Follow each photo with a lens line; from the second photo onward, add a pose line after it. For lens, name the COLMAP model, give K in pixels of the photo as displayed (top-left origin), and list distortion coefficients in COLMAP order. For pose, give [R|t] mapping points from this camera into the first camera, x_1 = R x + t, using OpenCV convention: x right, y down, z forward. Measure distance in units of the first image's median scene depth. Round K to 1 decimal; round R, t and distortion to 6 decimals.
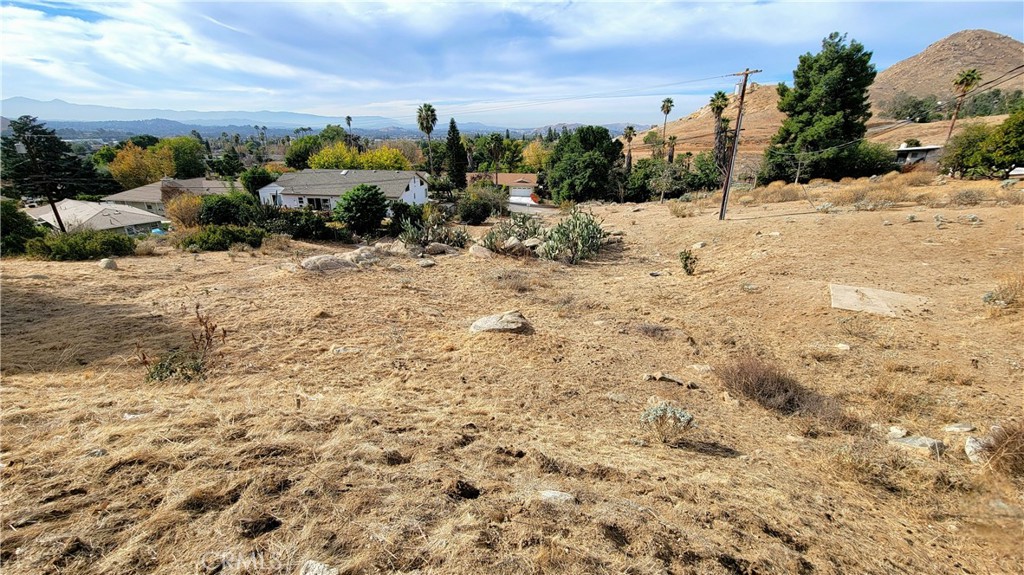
lens RADIAL K [[412.1, 0, 511.2], [0, 412.1, 287.0], [0, 0, 1]] dist [0.010358, 0.001491]
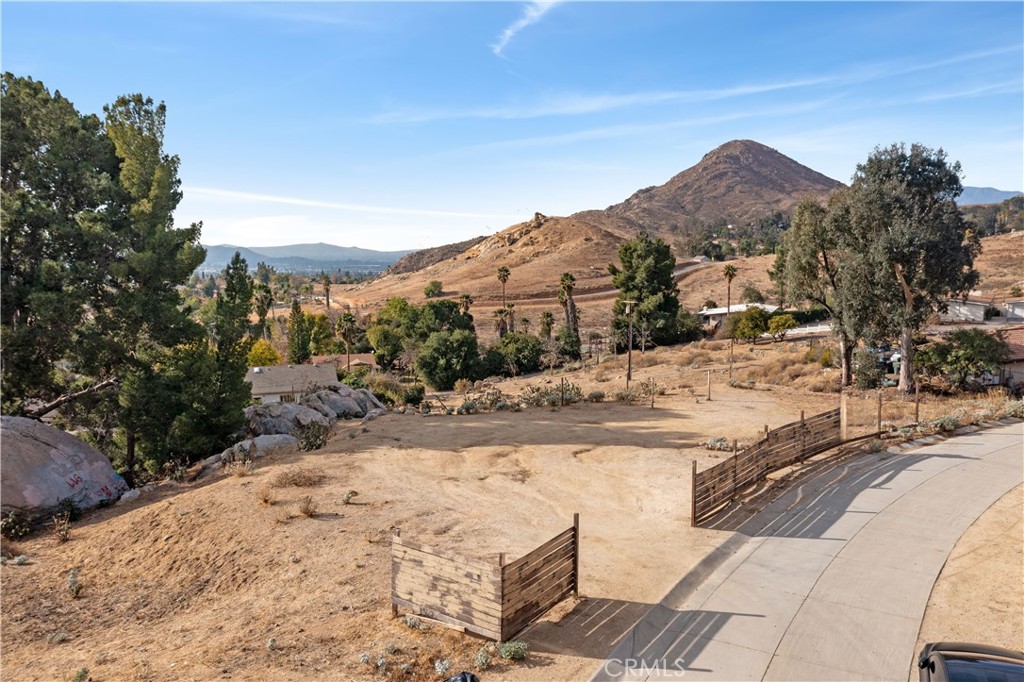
lens RADIAL K [[823.8, 0, 518.3], [0, 823.8, 336.9], [0, 0, 1]] dist [0.002372, -0.000115]
pose [[0.878963, -0.058385, 0.473303, -0.703990], [0.179489, 0.960000, -0.214903, 0.148777], [-0.441824, 0.273845, 0.854284, -0.819506]]
